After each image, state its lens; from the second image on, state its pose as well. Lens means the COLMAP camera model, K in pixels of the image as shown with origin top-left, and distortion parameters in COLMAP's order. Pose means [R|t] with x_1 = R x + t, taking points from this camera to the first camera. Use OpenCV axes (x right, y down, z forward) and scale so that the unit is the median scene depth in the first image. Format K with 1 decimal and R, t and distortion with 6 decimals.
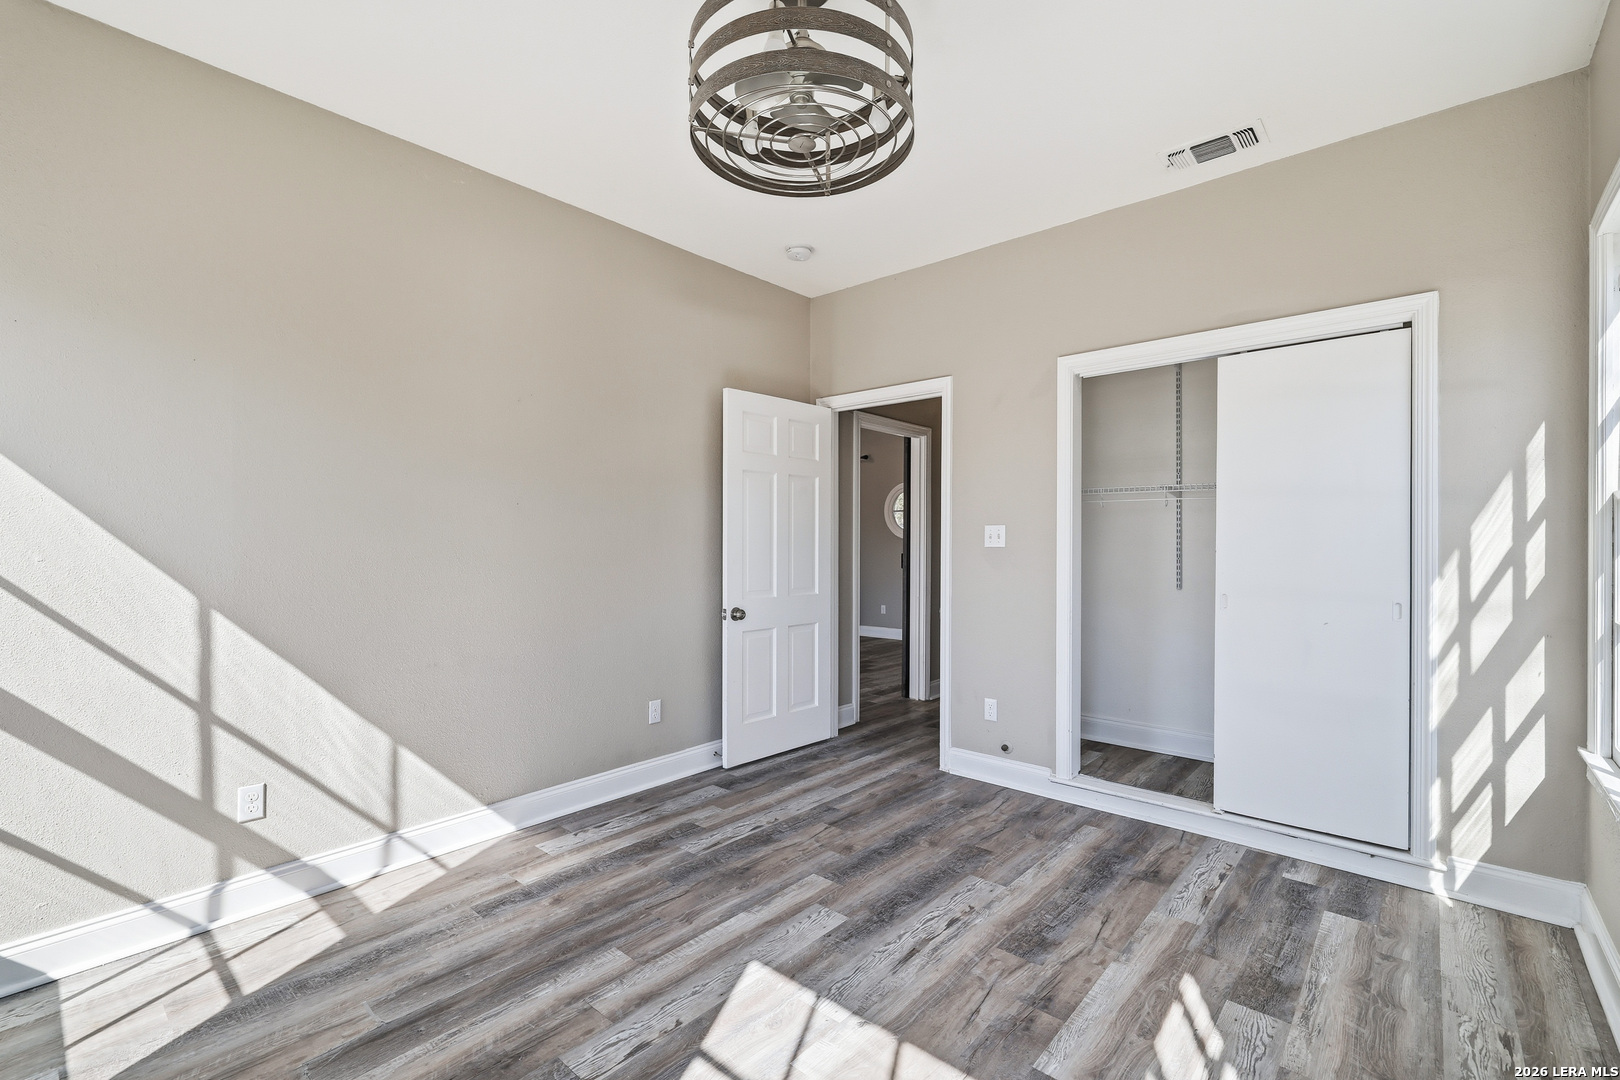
lens RADIAL K [[696.4, 0, 808.5], [0, 696.4, 542.3], [0, 0, 1]] dist [0.004044, -0.000213]
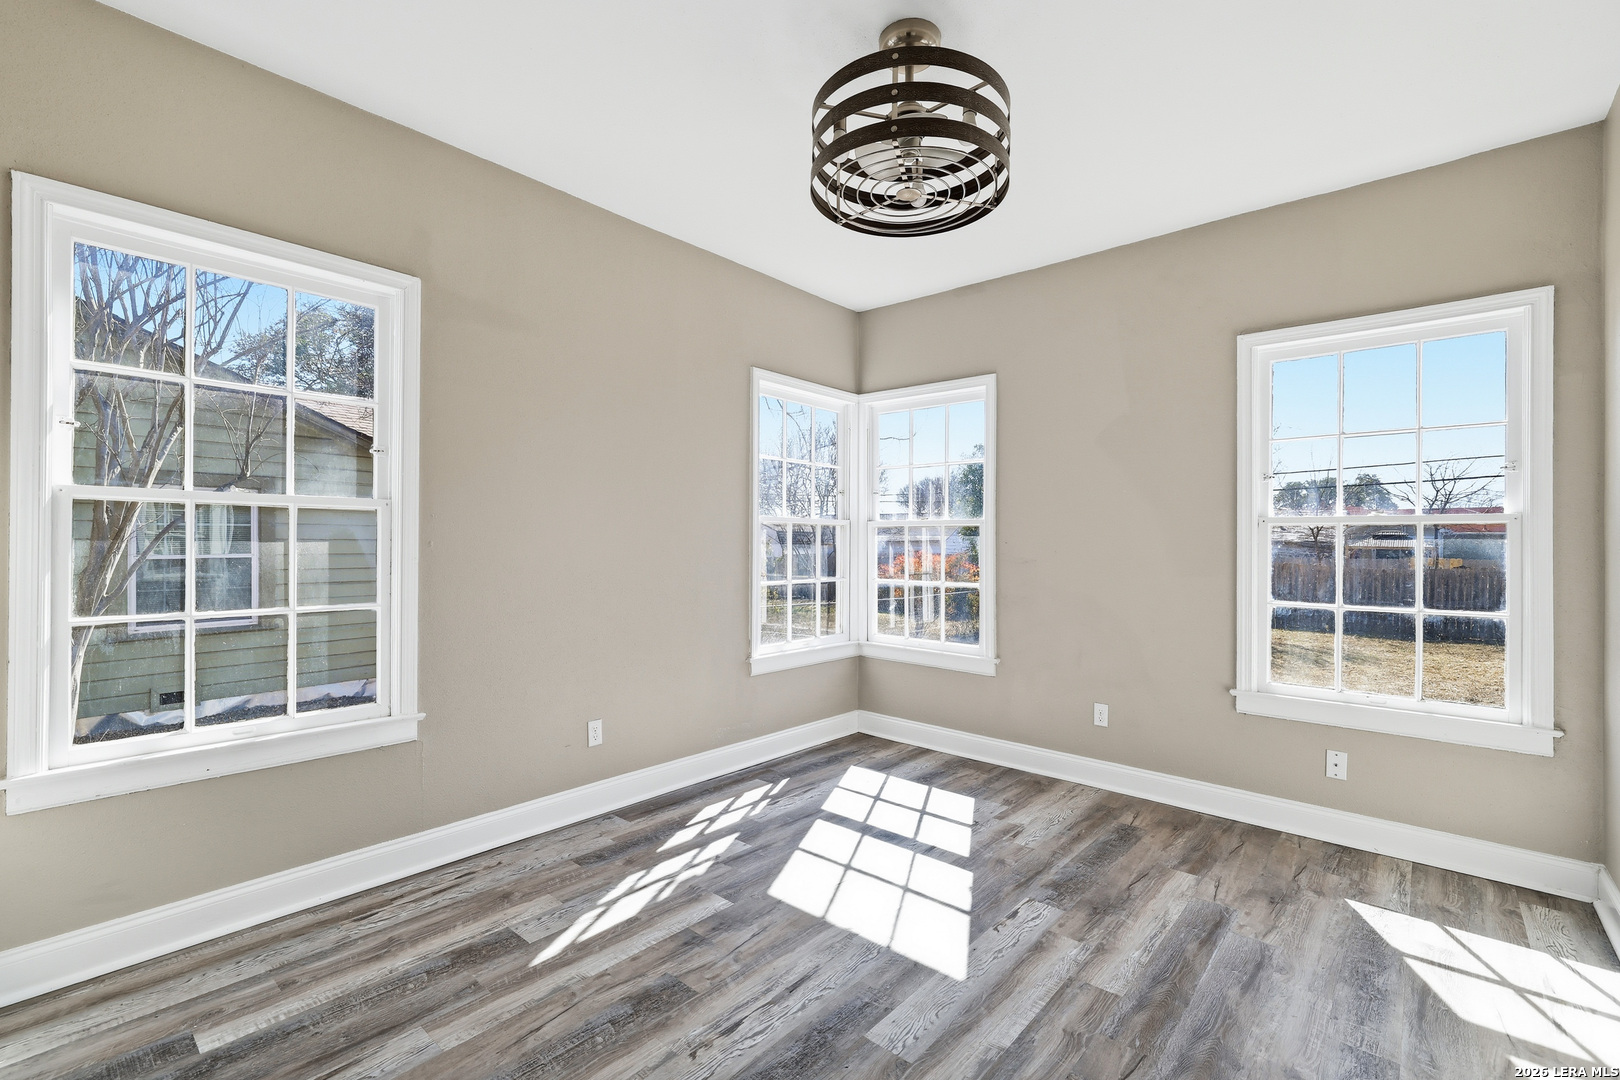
lens RADIAL K [[696.4, 0, 811.9], [0, 696.4, 542.1], [0, 0, 1]] dist [0.004044, -0.000213]
pose [[-0.999950, -0.008606, -0.005134, 0.140657], [-0.008577, 0.999948, -0.005520, 0.001521], [0.005182, -0.005475, -0.999972, 2.012731]]
